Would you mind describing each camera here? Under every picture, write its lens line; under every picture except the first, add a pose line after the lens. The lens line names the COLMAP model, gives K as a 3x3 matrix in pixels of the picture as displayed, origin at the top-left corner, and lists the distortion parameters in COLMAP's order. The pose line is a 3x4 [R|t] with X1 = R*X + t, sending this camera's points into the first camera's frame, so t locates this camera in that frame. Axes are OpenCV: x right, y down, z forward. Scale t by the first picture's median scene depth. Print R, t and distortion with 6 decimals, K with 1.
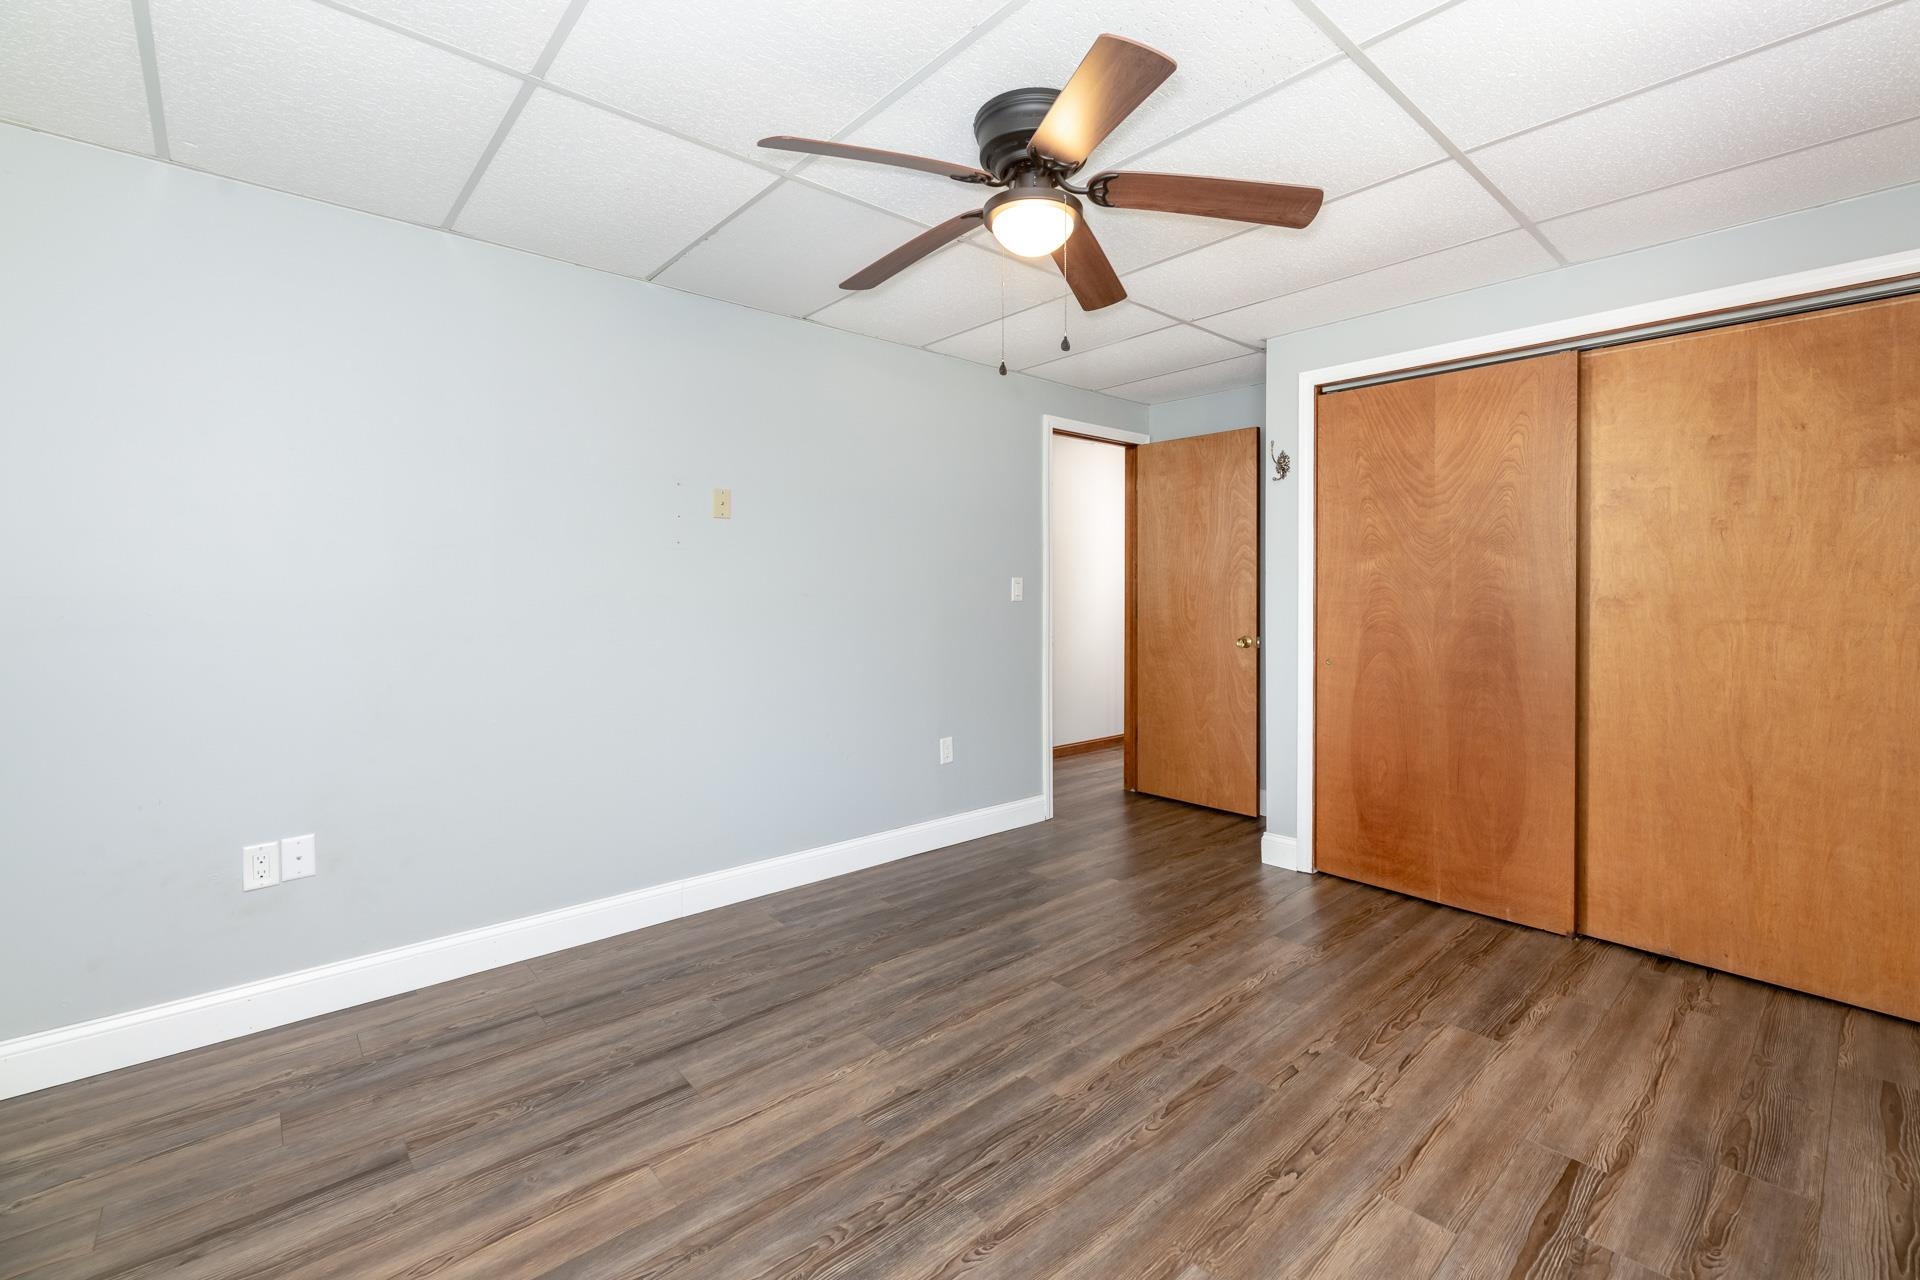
lens RADIAL K [[823.2, 0, 964.0], [0, 823.2, 598.4], [0, 0, 1]] dist [-0.003753, -0.000880]
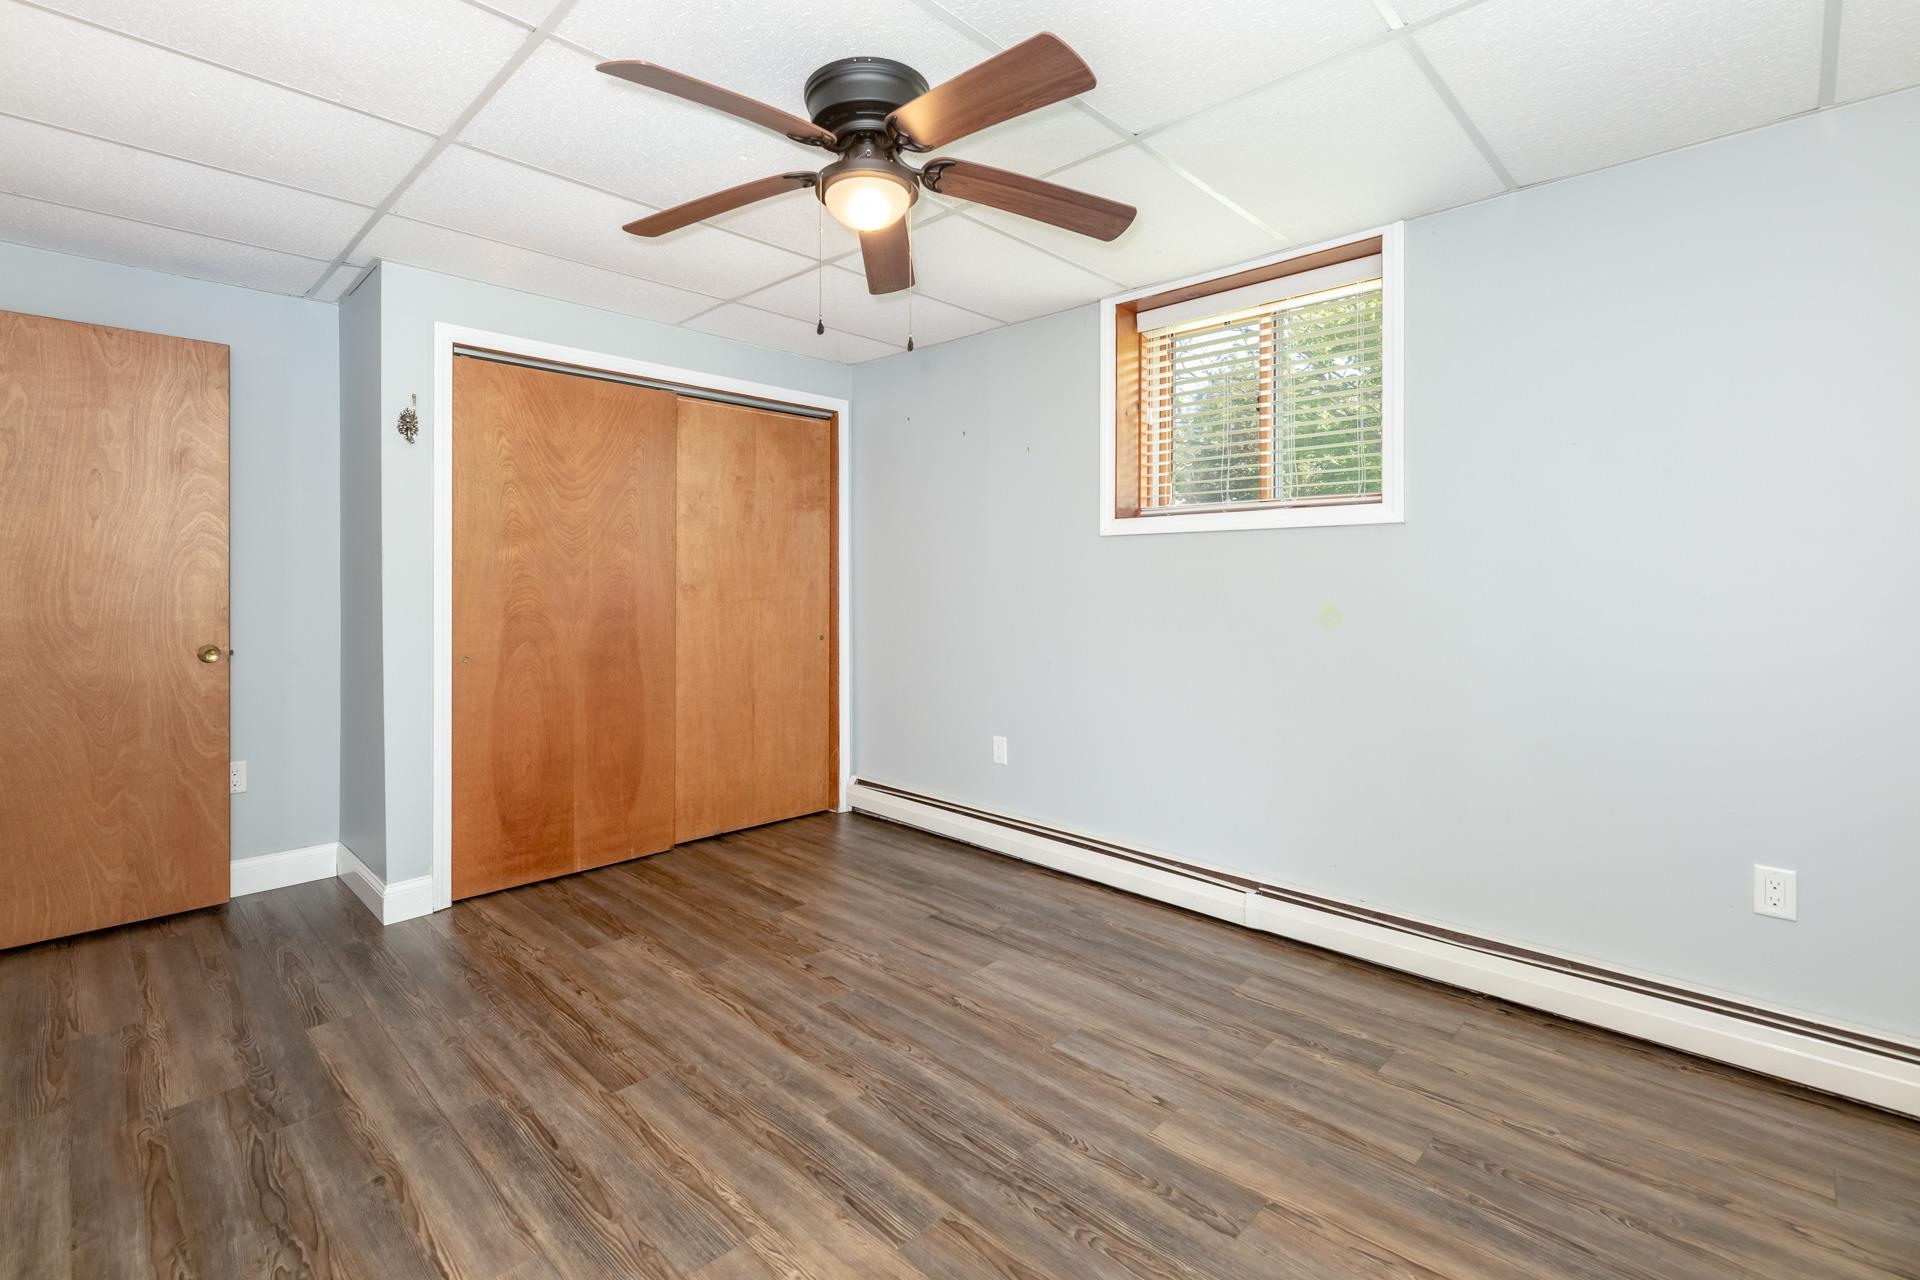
lens RADIAL K [[859.7, 0, 945.8], [0, 859.7, 584.7], [0, 0, 1]] dist [-0.000024, -0.000179]
pose [[-0.069780, -0.006829, 0.997539, -0.699742], [0.007692, 0.999943, 0.007384, -0.008316], [-0.997533, 0.008189, -0.069723, 0.741085]]
